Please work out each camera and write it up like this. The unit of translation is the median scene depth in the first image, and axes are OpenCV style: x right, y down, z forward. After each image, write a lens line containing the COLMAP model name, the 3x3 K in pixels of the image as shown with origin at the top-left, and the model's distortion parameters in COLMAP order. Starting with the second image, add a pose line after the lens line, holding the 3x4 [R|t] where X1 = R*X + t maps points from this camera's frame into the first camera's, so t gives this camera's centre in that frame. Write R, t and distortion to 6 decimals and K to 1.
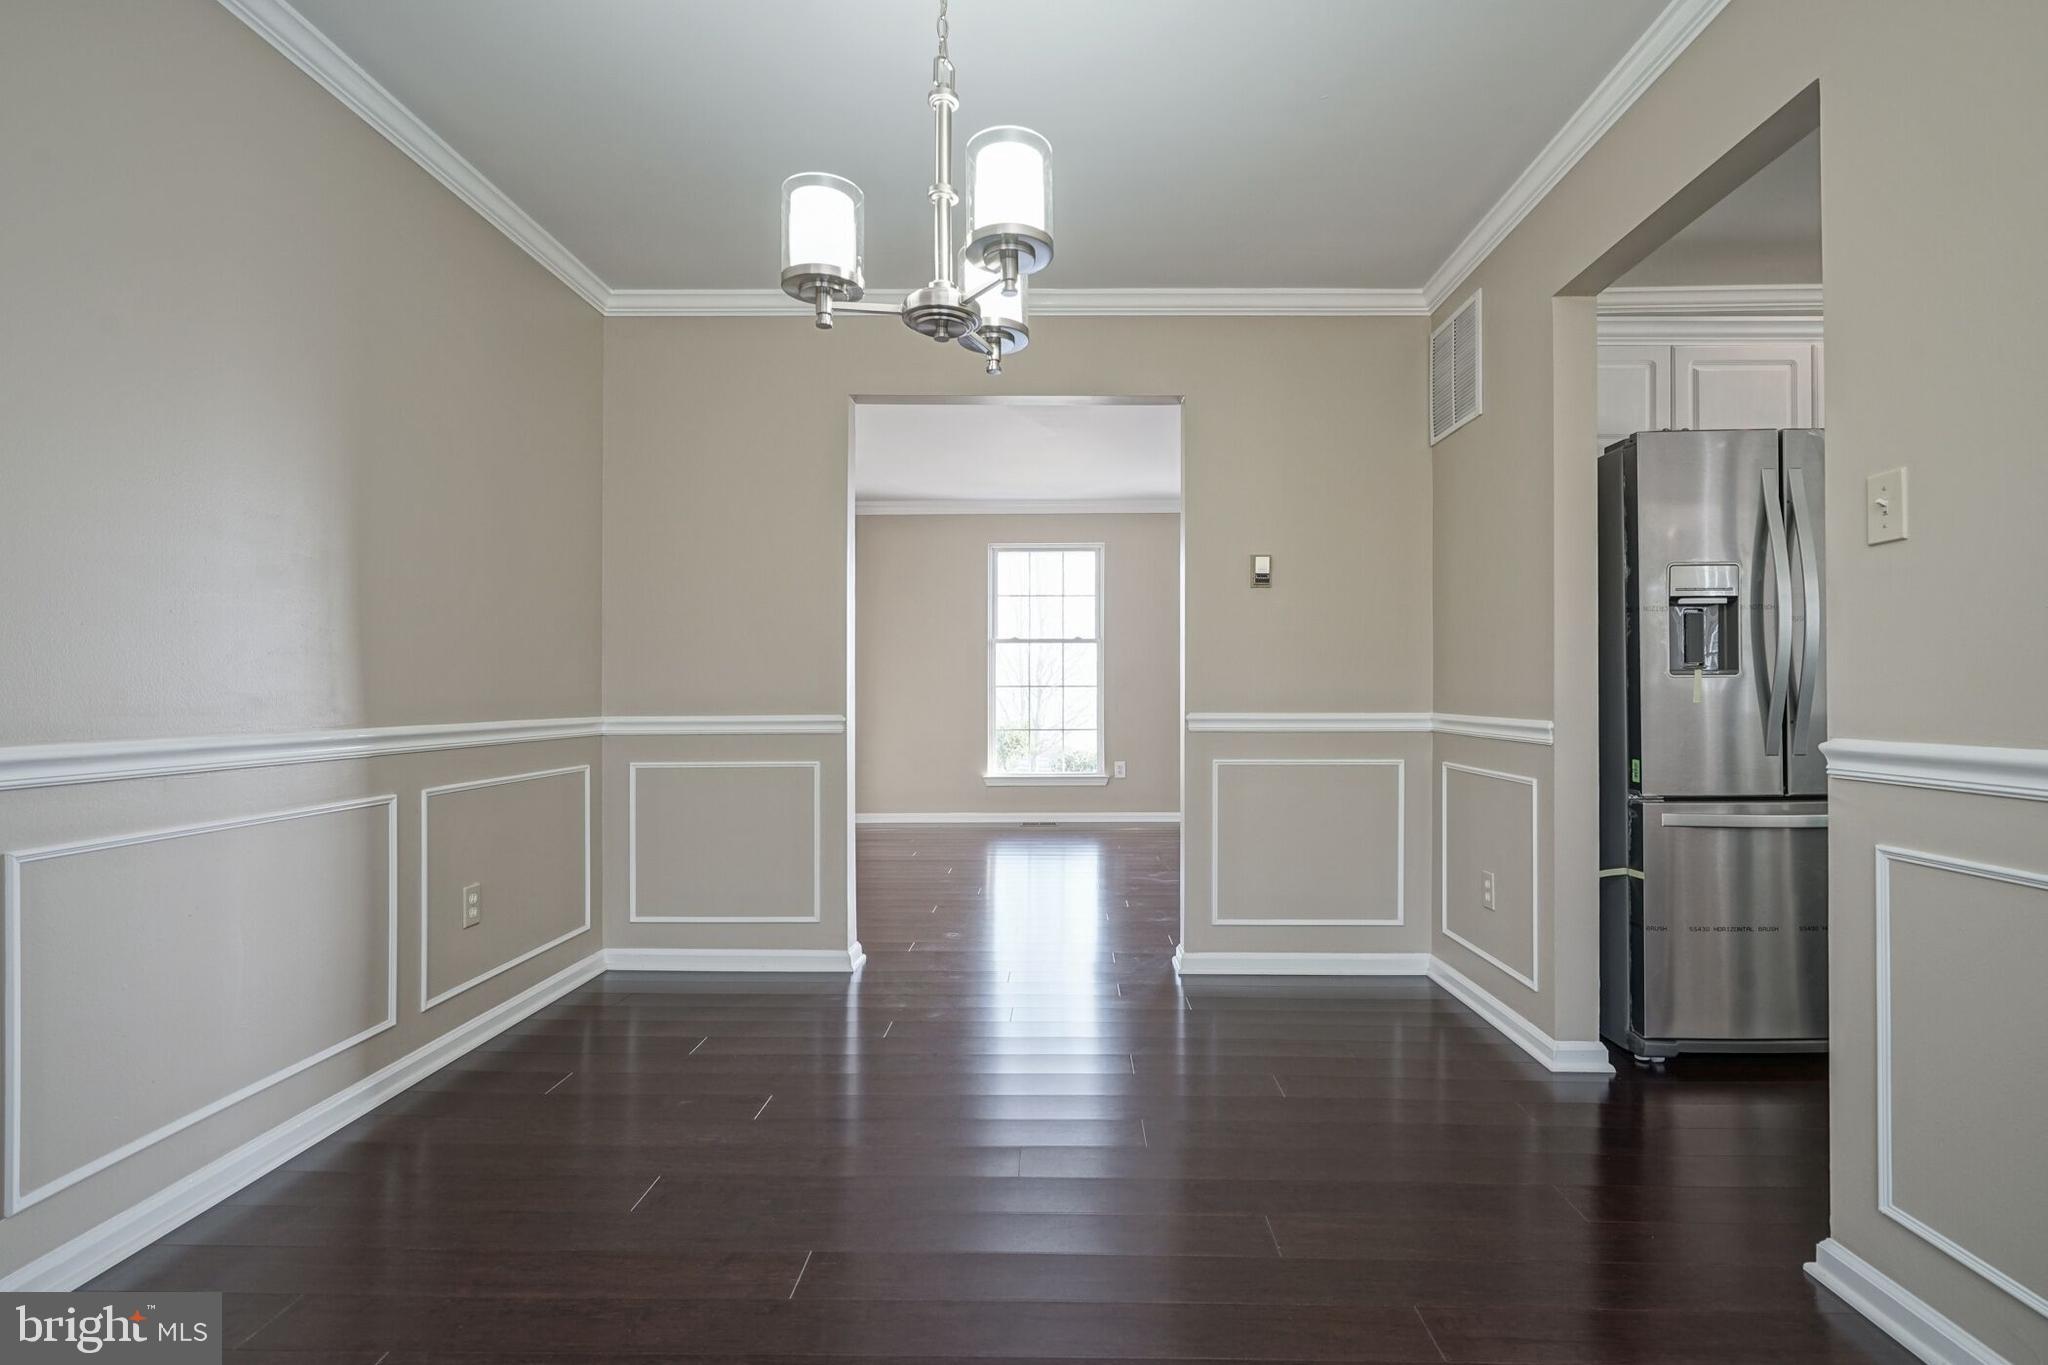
lens RADIAL K [[939.4, 0, 1027.0], [0, 939.4, 674.9], [0, 0, 1]] dist [-0.012698, 0.002879]
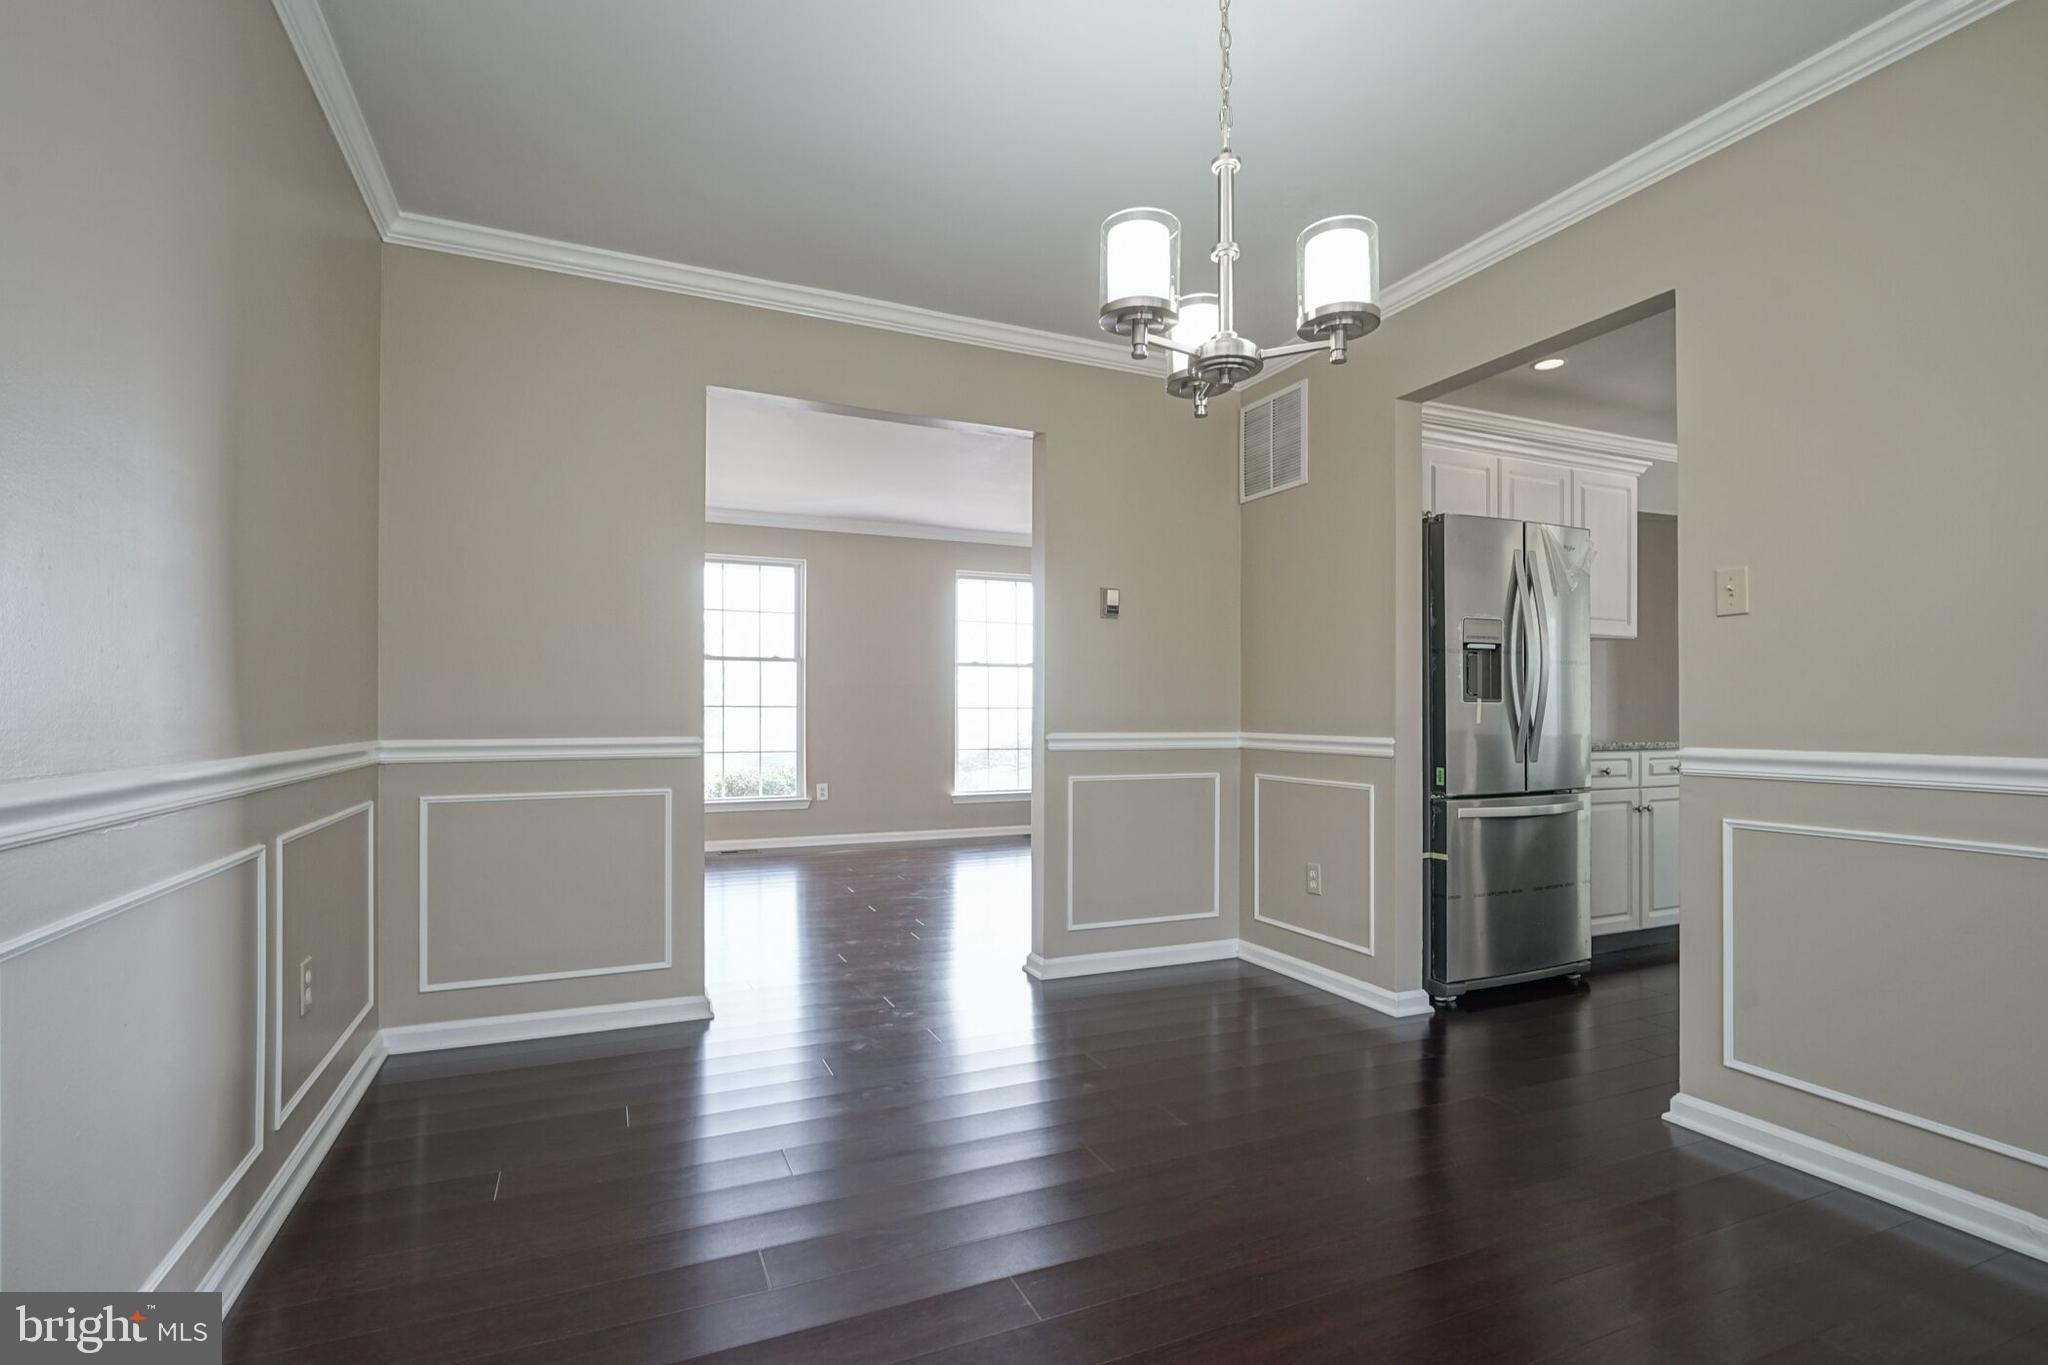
lens RADIAL K [[939.4, 0, 1040.3], [0, 939.4, 693.9], [0, 0, 1]] dist [-0.012698, 0.002879]
pose [[0.909954, 0.013324, 0.414495, -0.312357], [-0.012125, 0.999911, -0.005524, 0.002630], [-0.414532, 0.000001, 0.910035, 0.044177]]
